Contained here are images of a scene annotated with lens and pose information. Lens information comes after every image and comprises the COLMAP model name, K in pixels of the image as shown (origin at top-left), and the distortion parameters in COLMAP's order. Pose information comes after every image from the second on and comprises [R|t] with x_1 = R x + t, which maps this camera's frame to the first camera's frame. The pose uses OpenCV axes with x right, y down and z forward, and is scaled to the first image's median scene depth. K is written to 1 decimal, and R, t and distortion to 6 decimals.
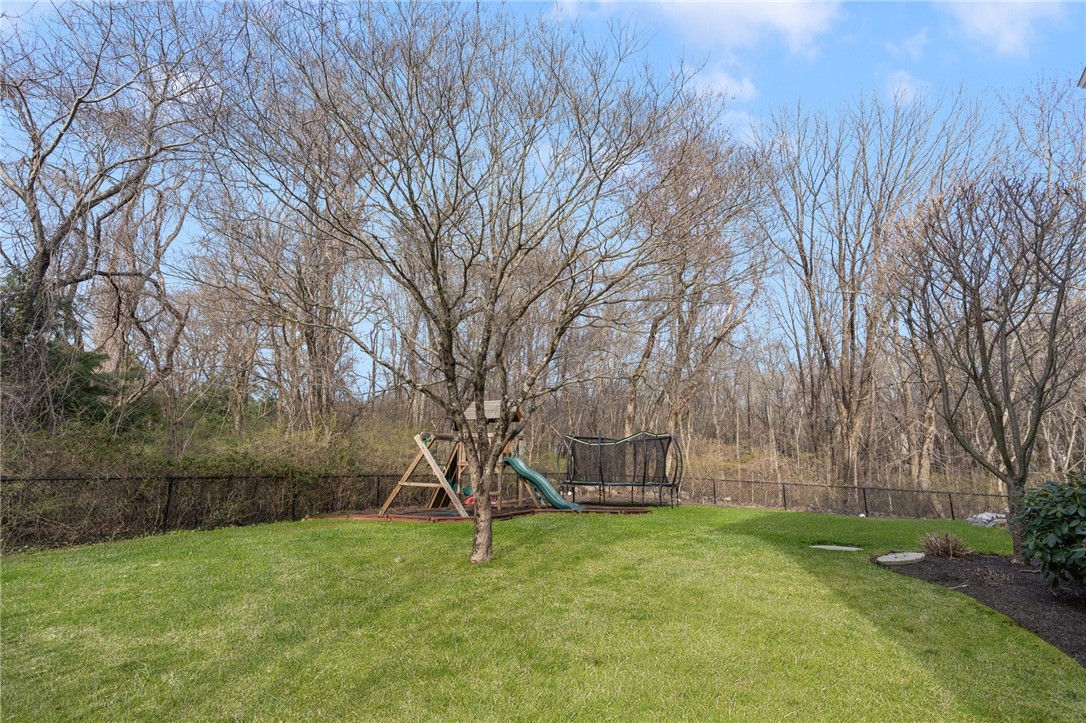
lens RADIAL K [[536.9, 0, 543.0], [0, 536.9, 361.5], [0, 0, 1]] dist [0.000011, 0.000257]
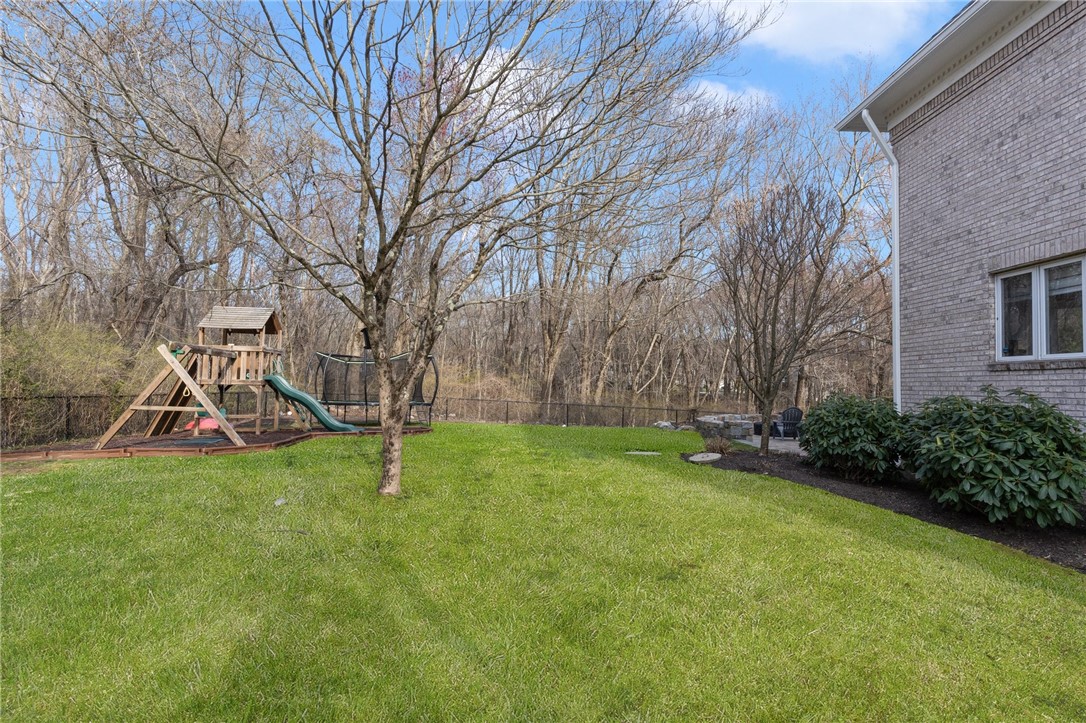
lens RADIAL K [[523.8, 0, 542.4], [0, 523.8, 377.0], [0, 0, 1]] dist [0.000020, 0.000197]
pose [[0.833885, 0.016232, 0.551699, -0.195968], [-0.114596, 0.982877, 0.144292, 0.011306], [-0.539910, -0.183545, 0.821467, 0.085533]]
